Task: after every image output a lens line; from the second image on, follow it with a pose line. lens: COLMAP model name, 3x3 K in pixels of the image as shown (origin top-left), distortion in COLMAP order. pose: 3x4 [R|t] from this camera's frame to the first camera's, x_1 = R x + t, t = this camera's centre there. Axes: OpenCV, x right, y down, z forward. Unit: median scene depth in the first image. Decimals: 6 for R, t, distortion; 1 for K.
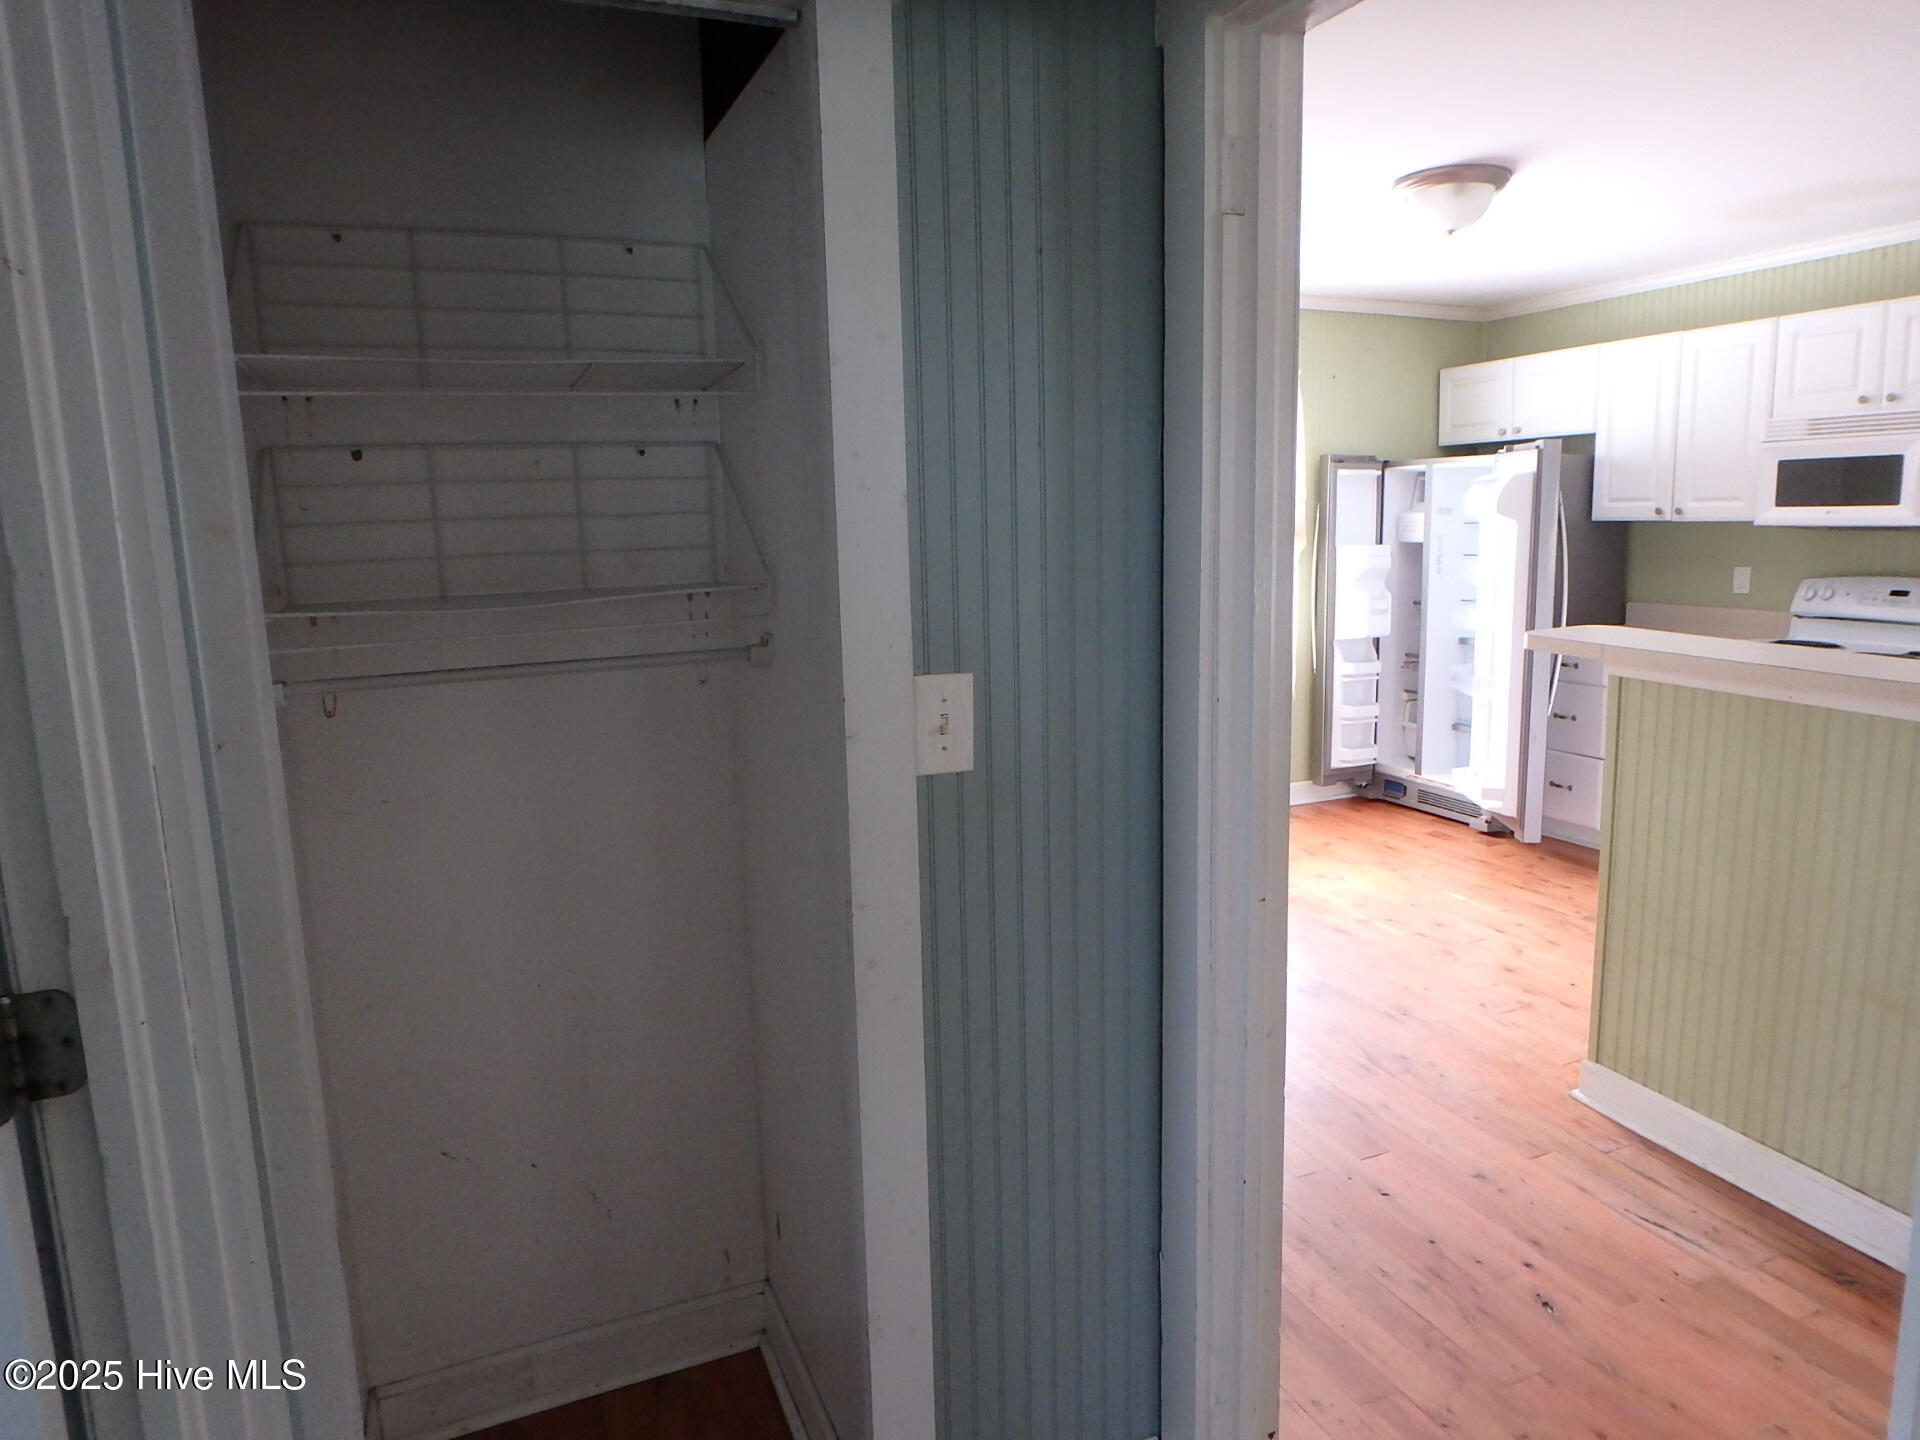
lens RADIAL K [[1182.6, 0, 962.5], [0, 1182.6, 697.5], [0, 0, 1]] dist [-0.067278, 0.041975]
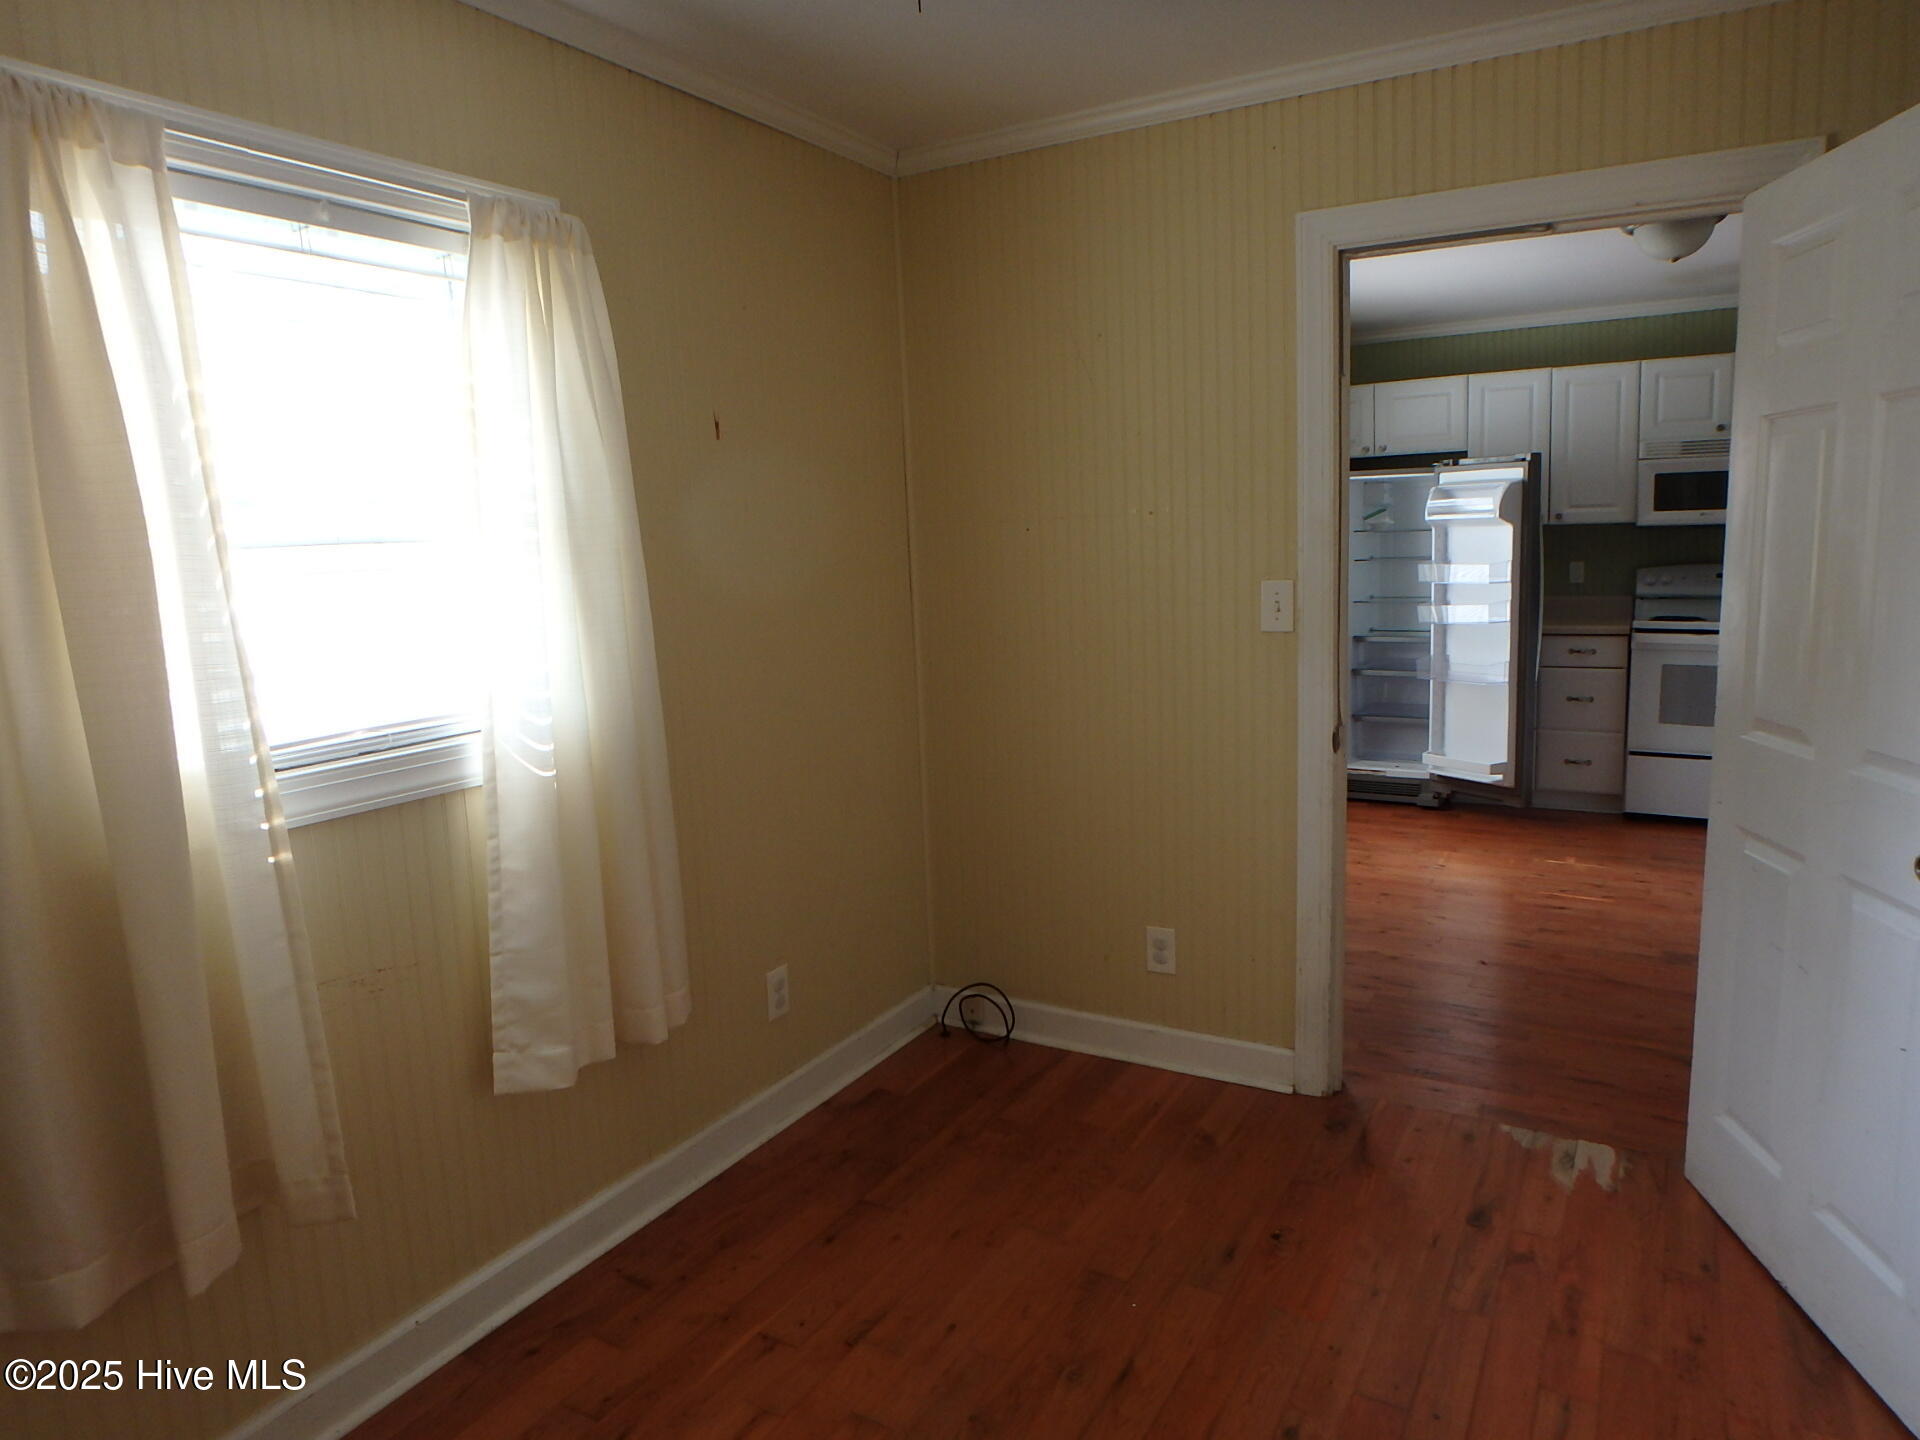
lens RADIAL K [[1182.6, 0, 962.5], [0, 1182.6, 697.5], [0, 0, 1]] dist [-0.067278, 0.041975]
pose [[0.802593, -0.084424, 0.590523, -0.630712], [0.106698, 0.994287, -0.002868, -0.037988], [-0.586908, 0.065309, 0.807016, 0.416779]]
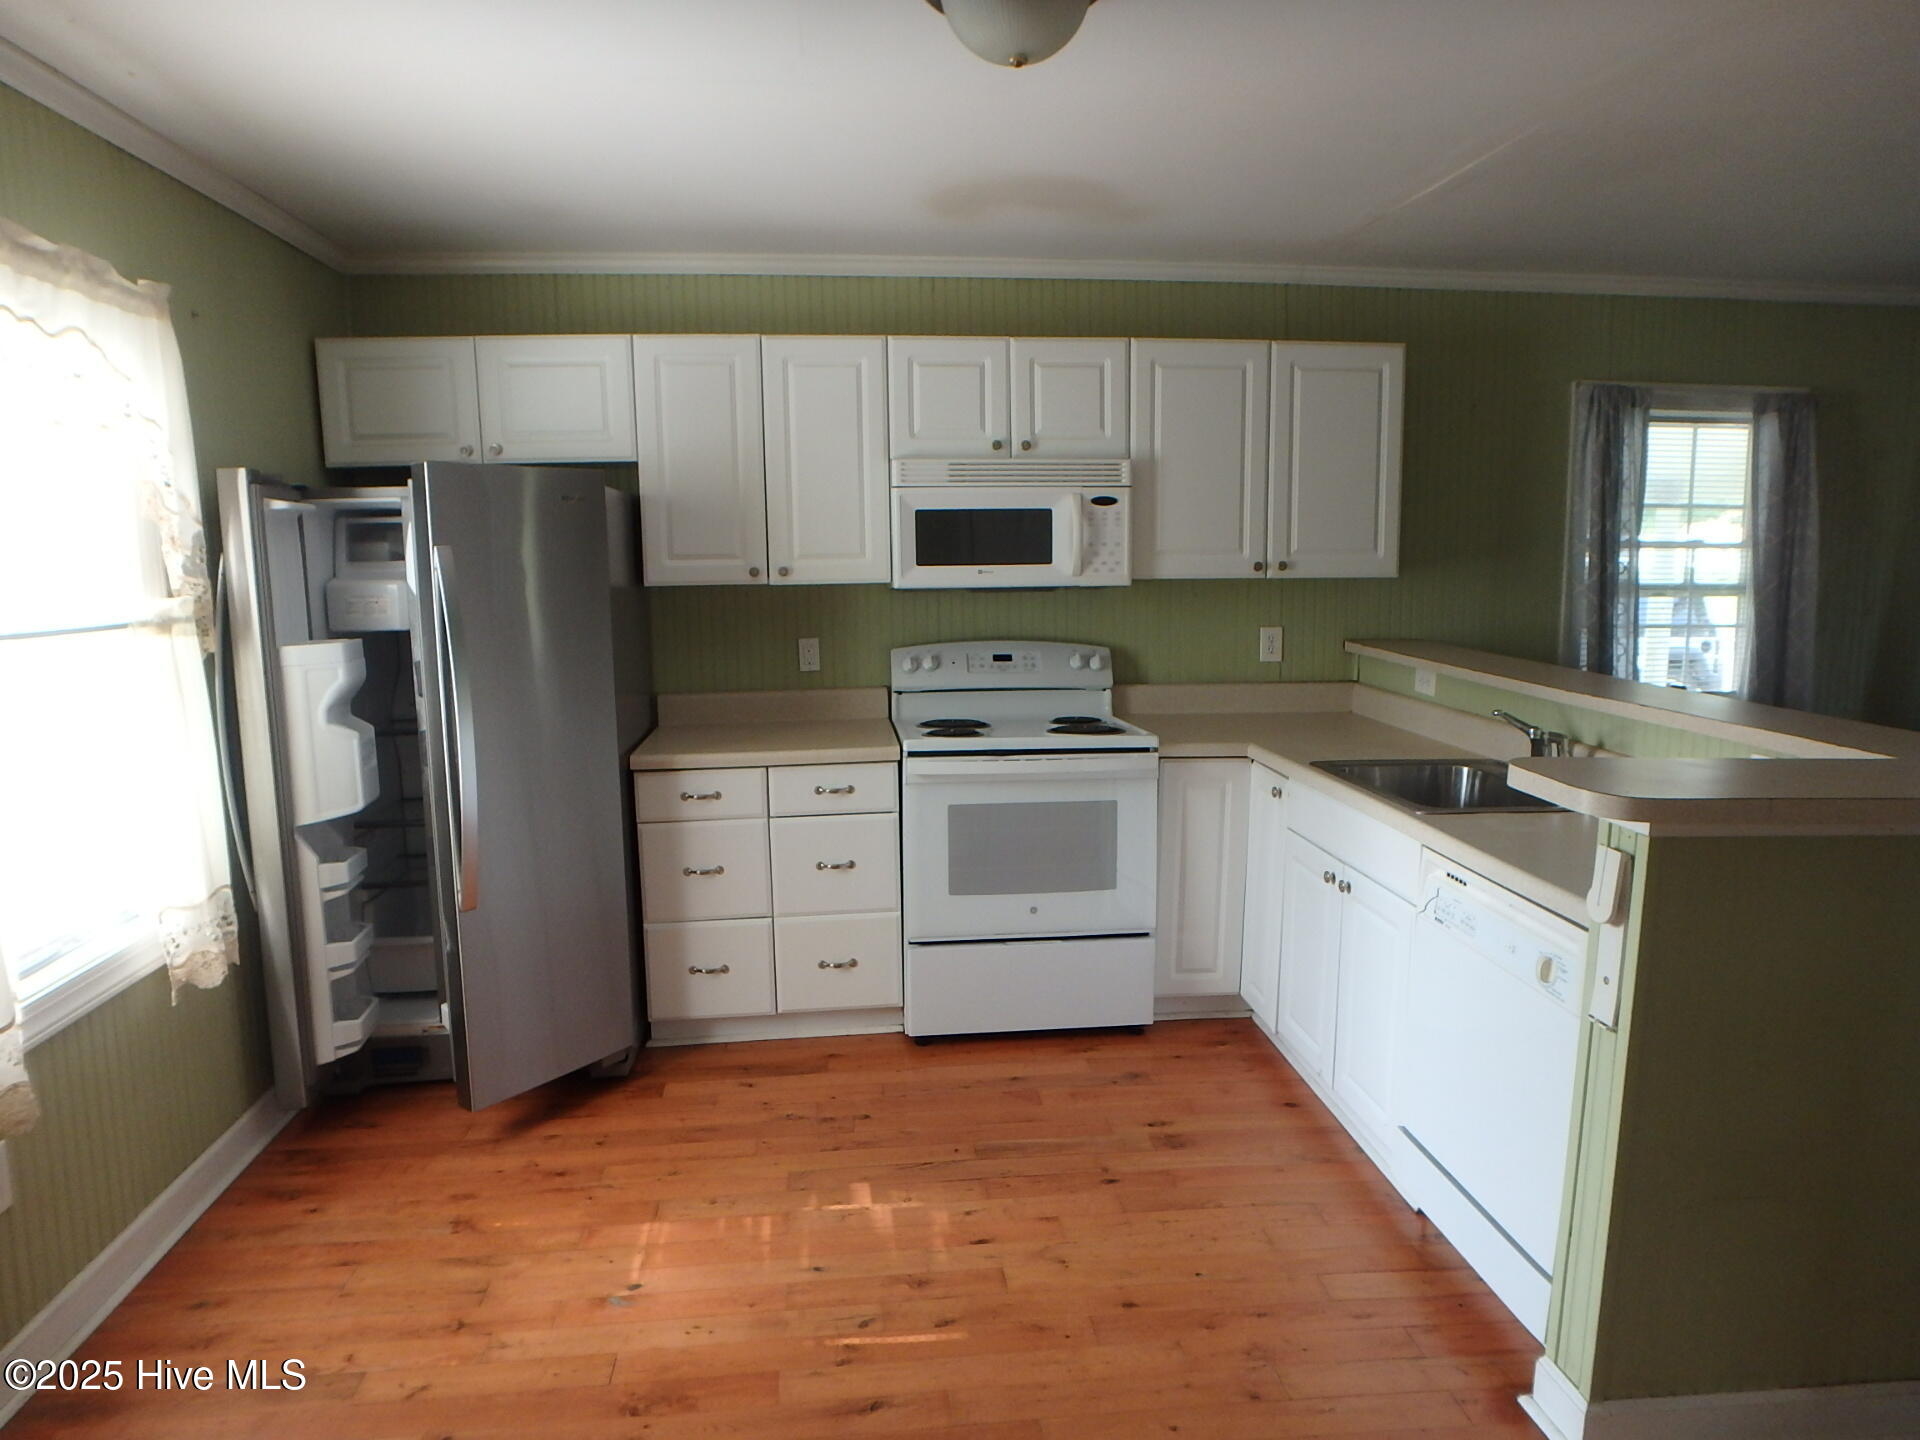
lens RADIAL K [[1182.6, 0, 962.5], [0, 1182.6, 697.5], [0, 0, 1]] dist [-0.067278, 0.041975]
pose [[0.276506, -0.104354, 0.955330, -0.101752], [0.151503, 0.986389, 0.063897, -0.115265], [-0.948995, 0.127067, 0.288553, 0.700765]]
